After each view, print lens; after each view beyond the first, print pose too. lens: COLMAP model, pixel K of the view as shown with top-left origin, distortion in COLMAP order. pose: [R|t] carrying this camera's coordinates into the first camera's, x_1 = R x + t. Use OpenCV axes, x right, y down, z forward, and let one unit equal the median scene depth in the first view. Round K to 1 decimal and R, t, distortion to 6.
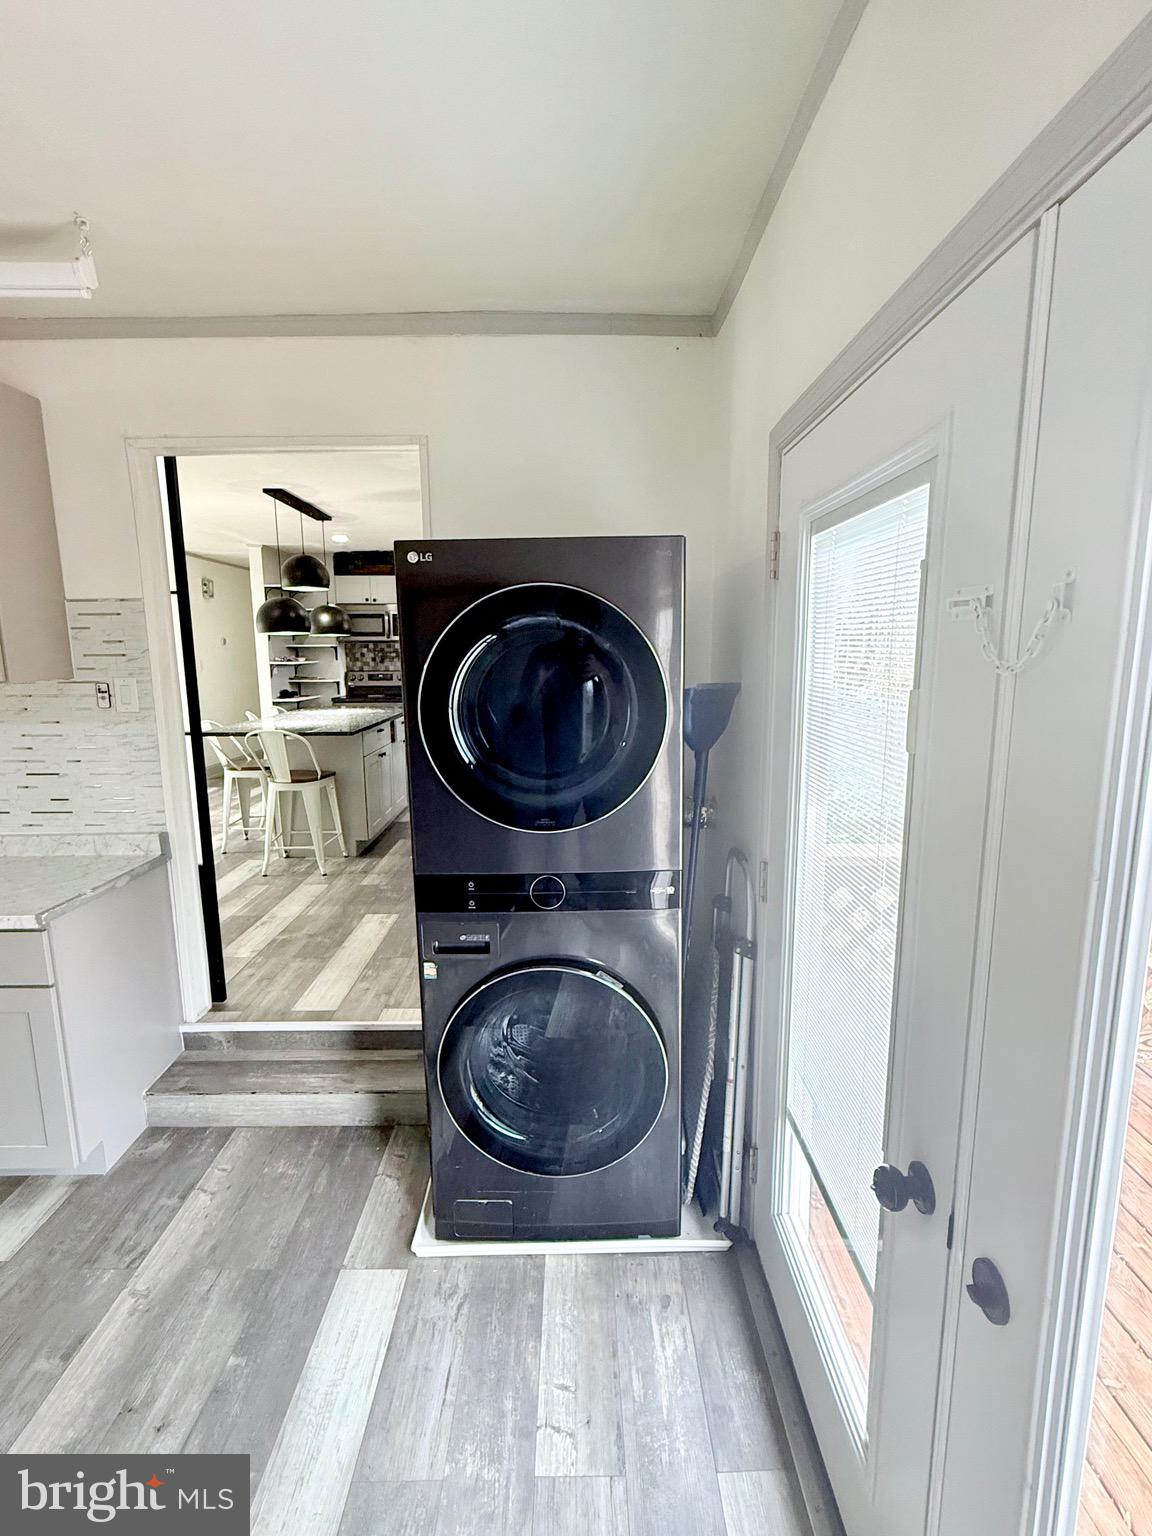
lens RADIAL K [[717.6, 0, 579.8], [0, 717.6, 771.2], [0, 0, 1]] dist [-0.000403, 0.000511]
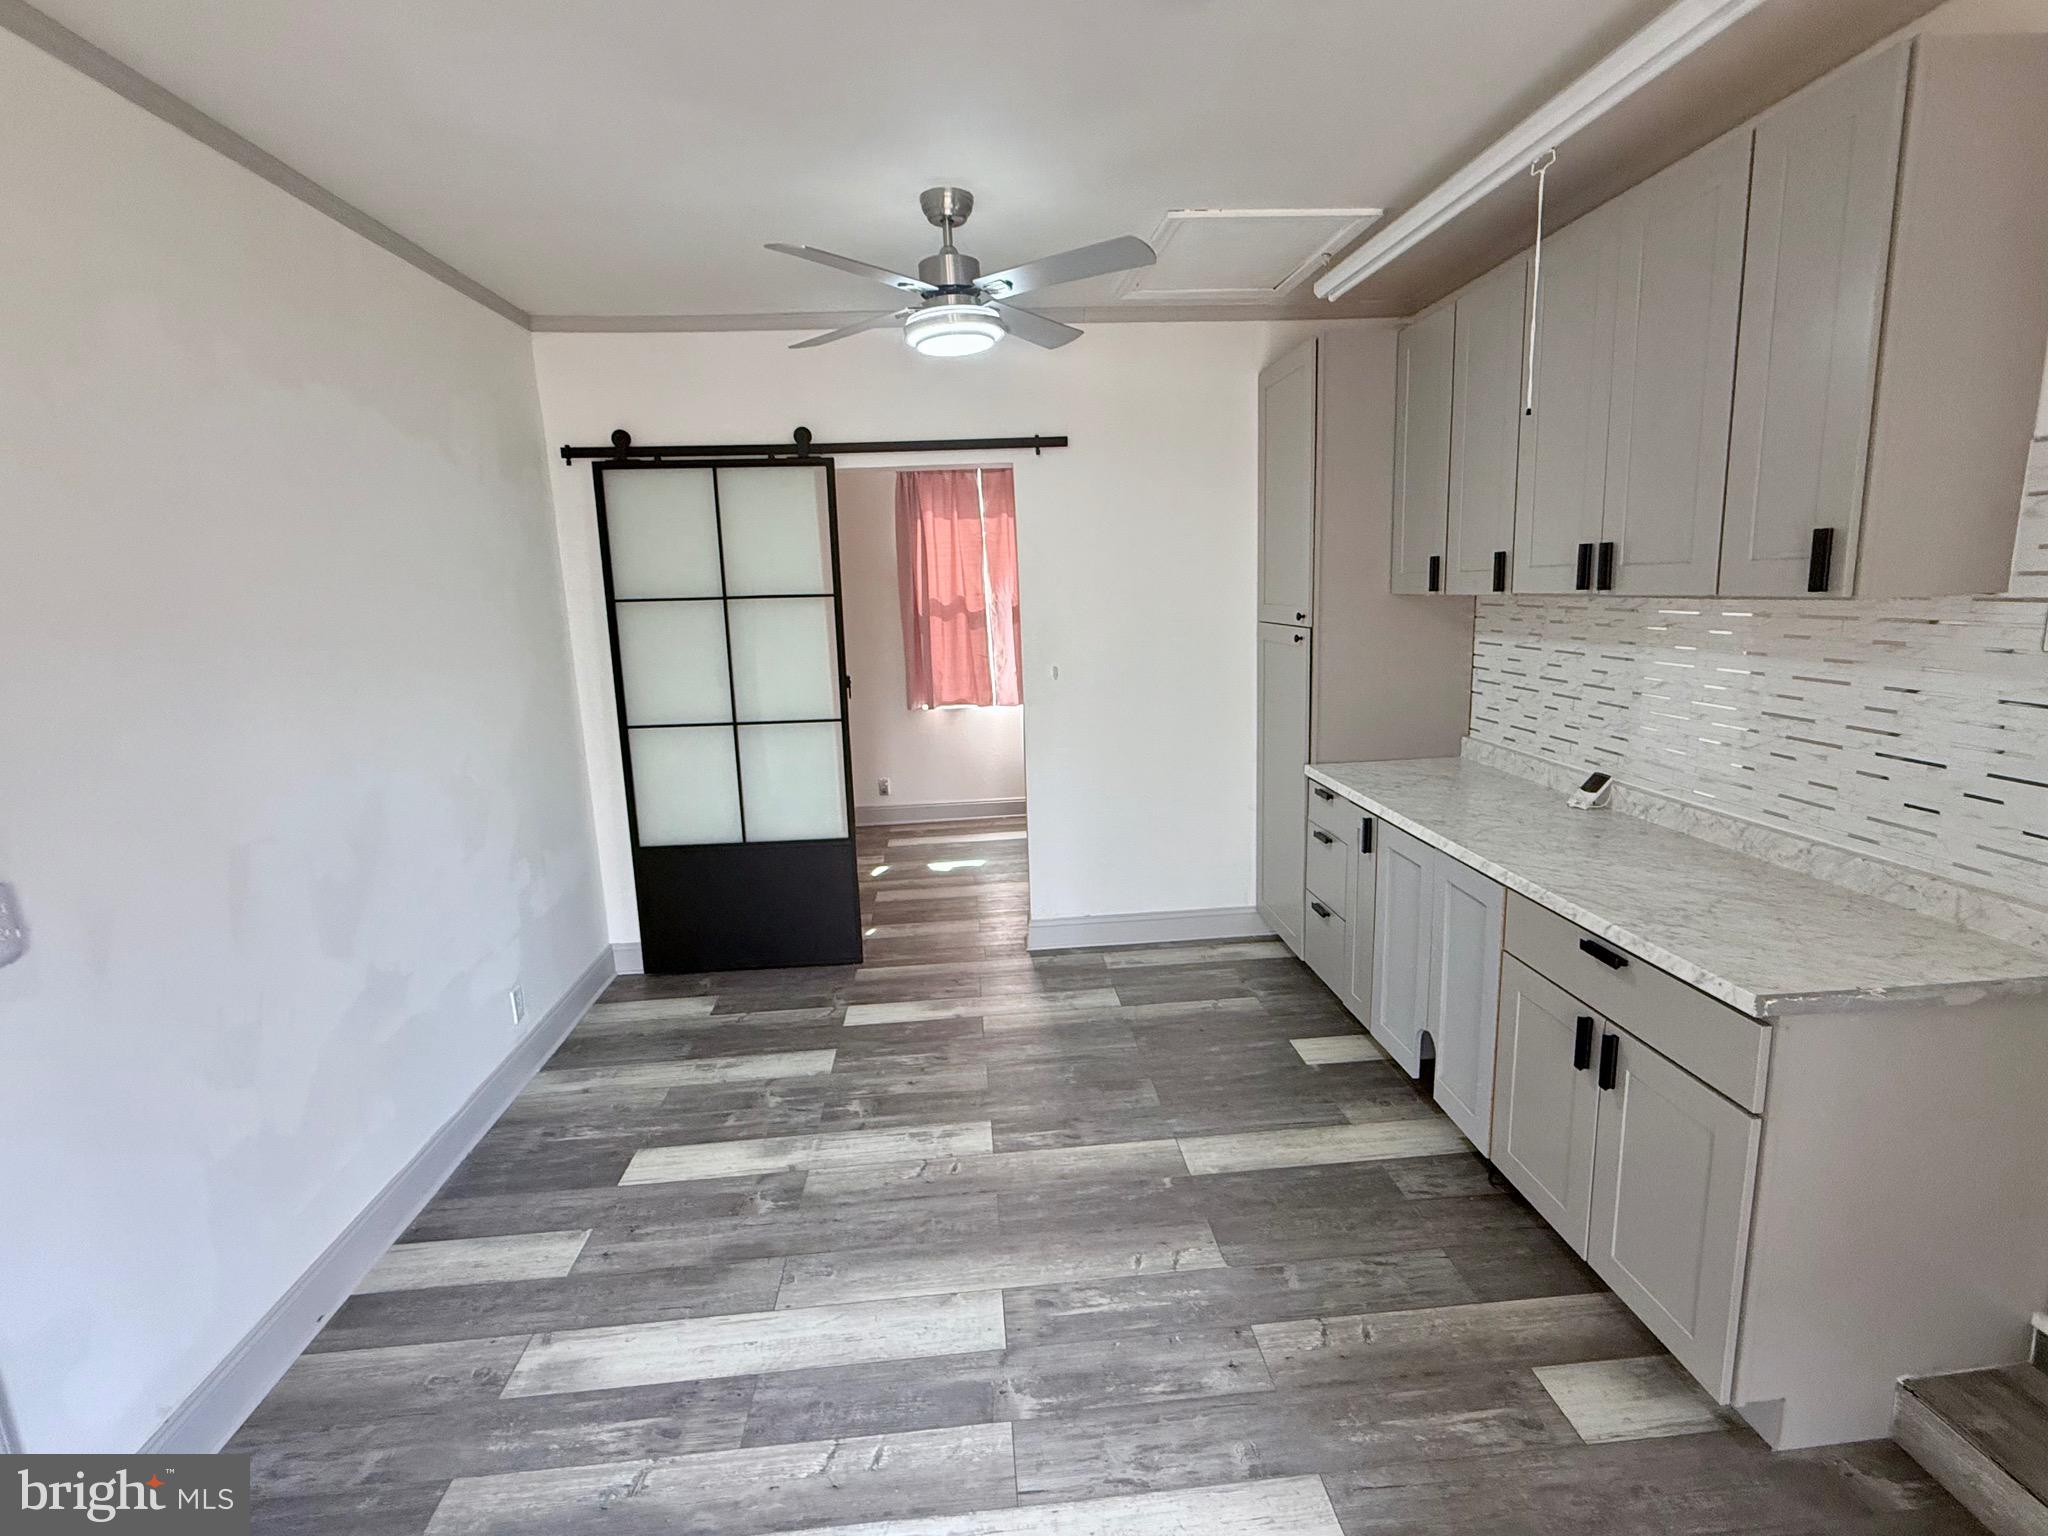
lens RADIAL K [[956.9, 0, 1025.4], [0, 956.9, 770.4], [0, 0, 1]] dist [-0.000403, 0.000511]
pose [[0.076452, 0.198013, -0.977213, -0.057482], [-0.130439, 0.973645, 0.187085, -0.043942], [0.988504, 0.113164, 0.100266, 0.259858]]
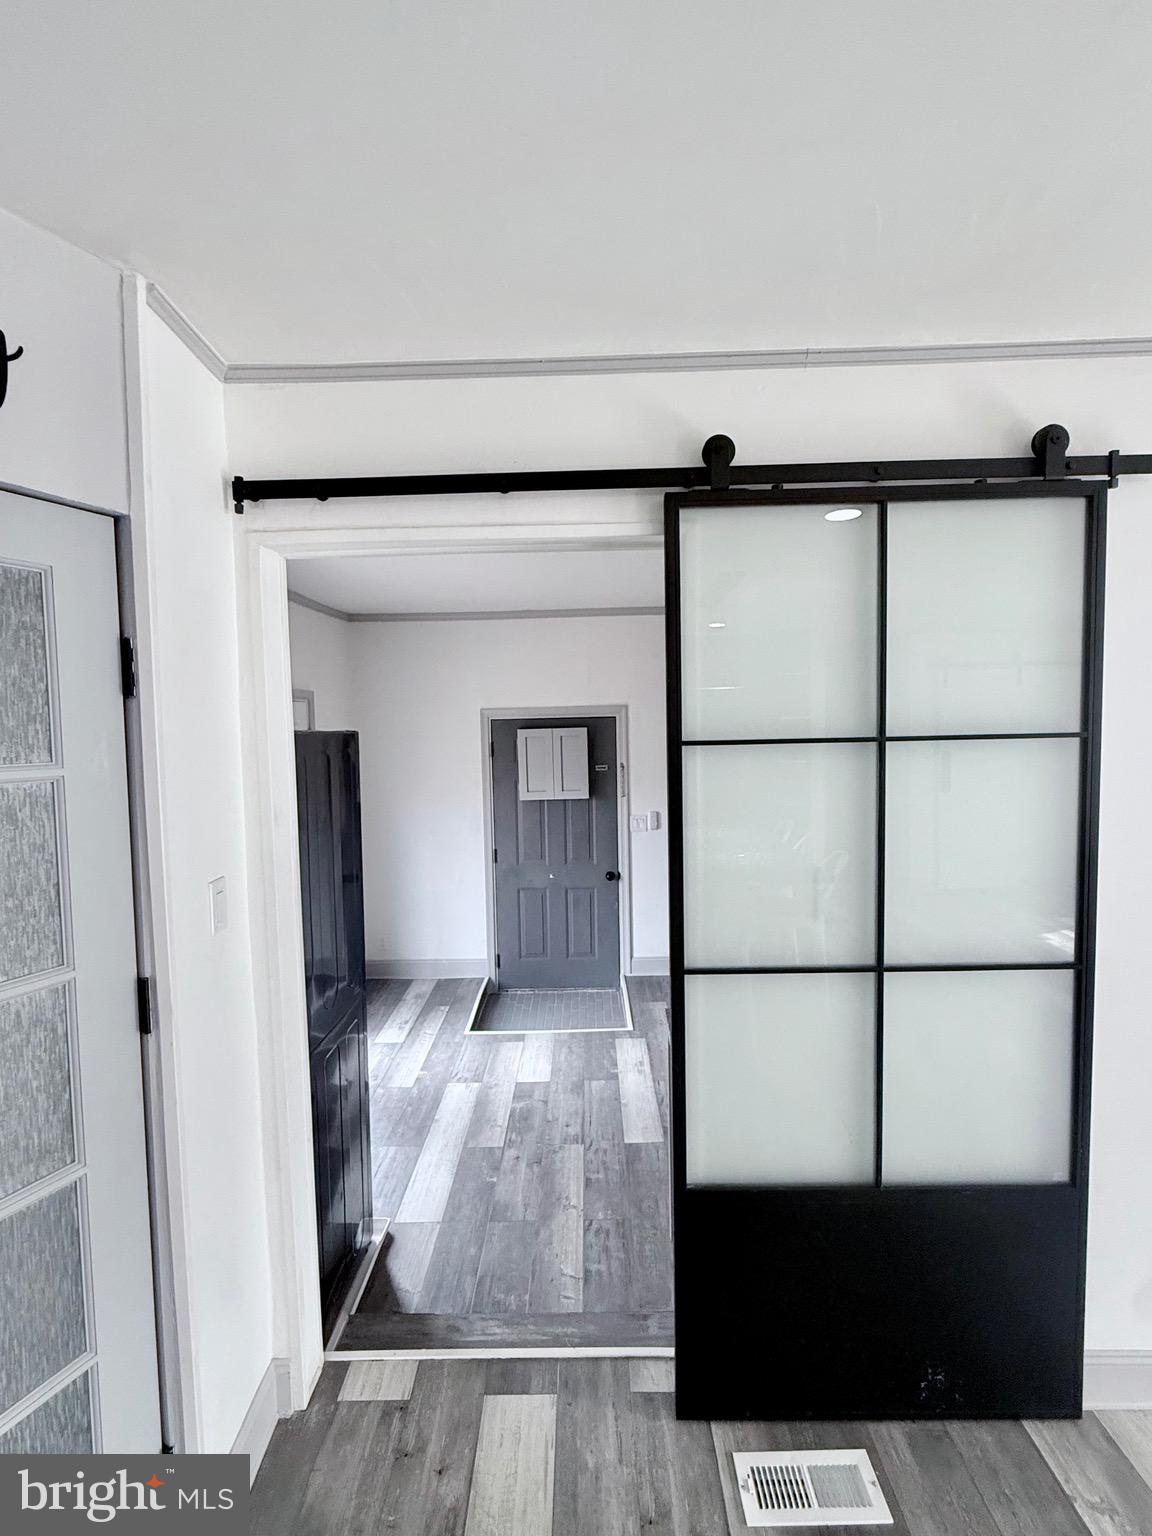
lens RADIAL K [[717.6, 0, 574.8], [0, 717.6, 770.8], [0, 0, 1]] dist [-0.000403, 0.000511]
pose [[-0.999255, 0.029009, 0.025439, -0.582514], [0.033956, 0.974268, 0.222820, -0.434273], [-0.018321, 0.223518, -0.974528, 1.926809]]
